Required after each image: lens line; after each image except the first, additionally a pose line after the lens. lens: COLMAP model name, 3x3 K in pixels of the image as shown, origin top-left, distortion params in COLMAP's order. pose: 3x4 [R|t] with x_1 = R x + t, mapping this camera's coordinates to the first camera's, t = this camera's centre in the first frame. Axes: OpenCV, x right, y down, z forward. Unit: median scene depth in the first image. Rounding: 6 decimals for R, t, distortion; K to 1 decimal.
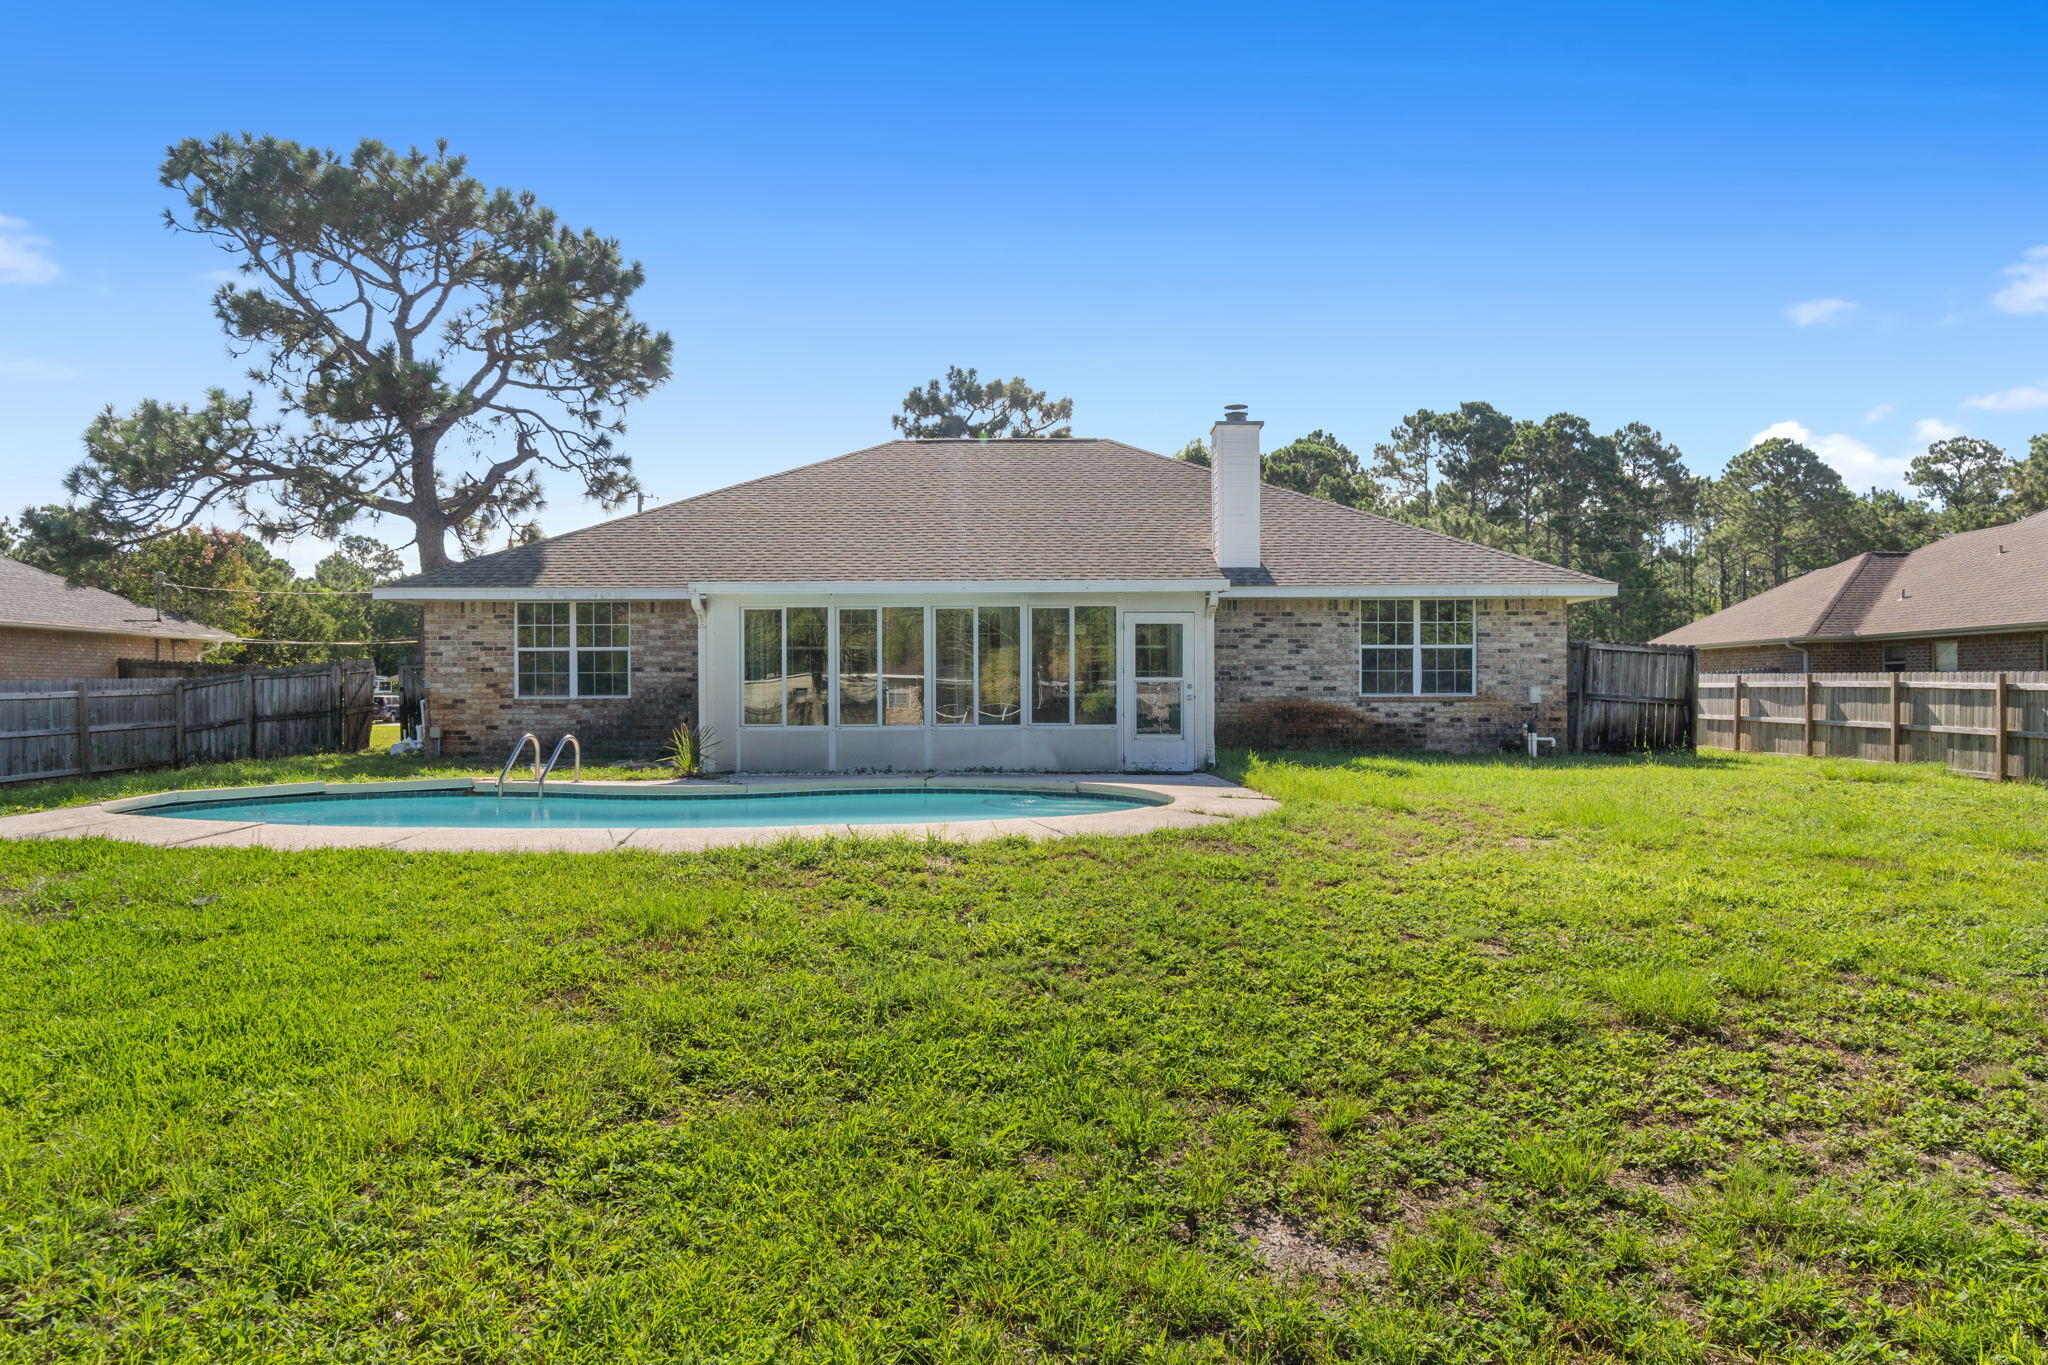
lens RADIAL K [[1344.1, 0, 1065.0], [0, 1344.1, 685.9], [0, 0, 1]] dist [0.001999, 0.000639]
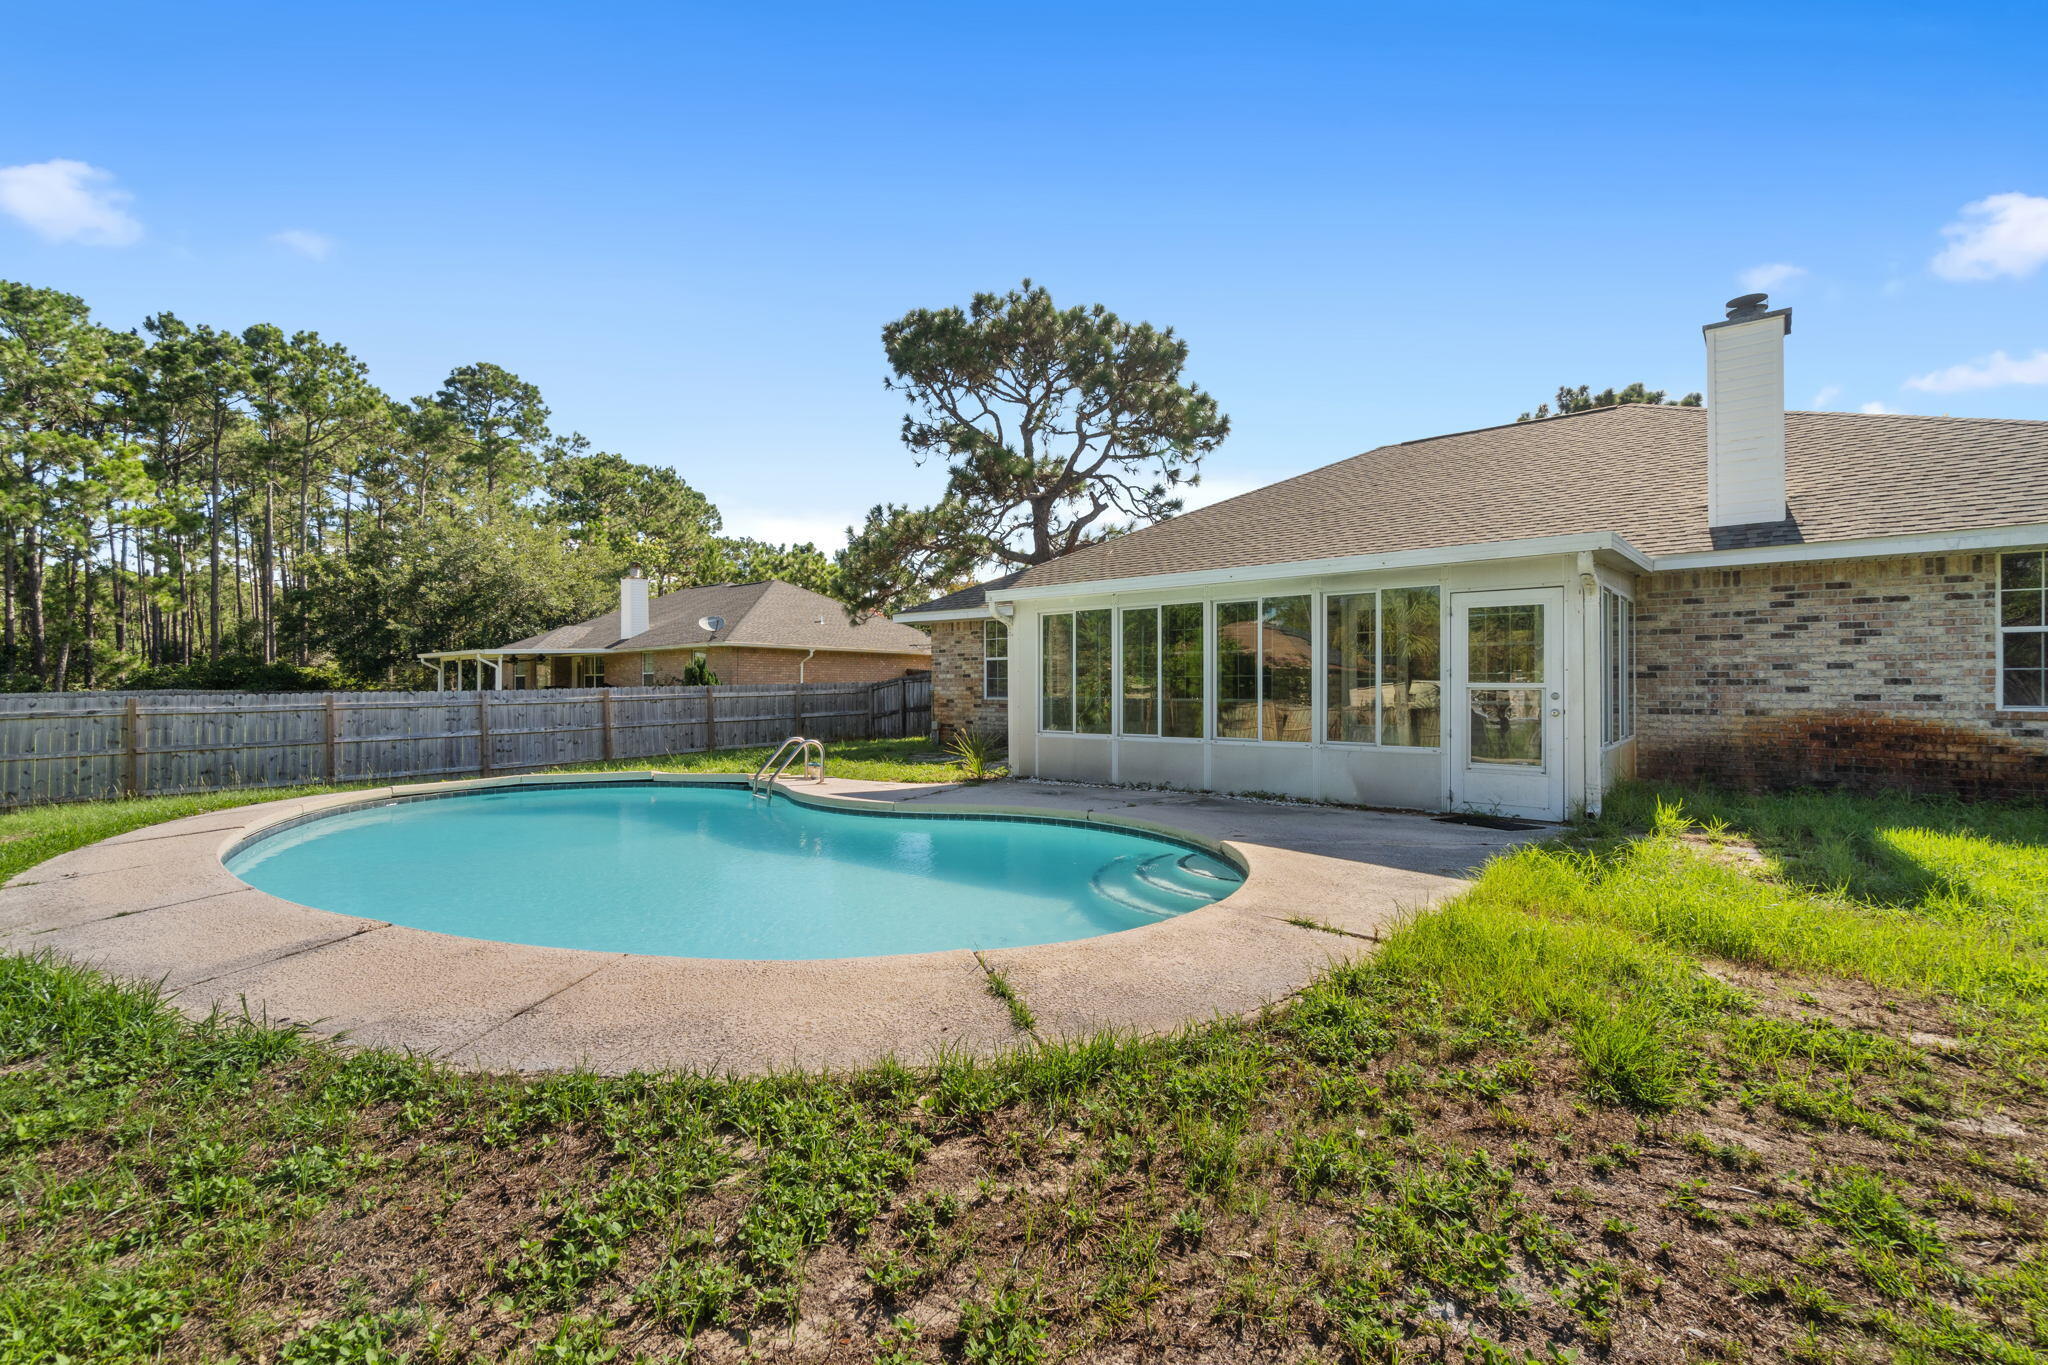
lens RADIAL K [[905.6, 0, 1024.0], [0, 905.6, 682.5], [0, 0, 1]] dist [0.001806, 0.000369]
pose [[0.753140, -0.000771, -0.657860, 0.157104], [0.000890, 1.000000, -0.000153, -0.005480], [0.657860, -0.000470, 0.753140, 0.394661]]
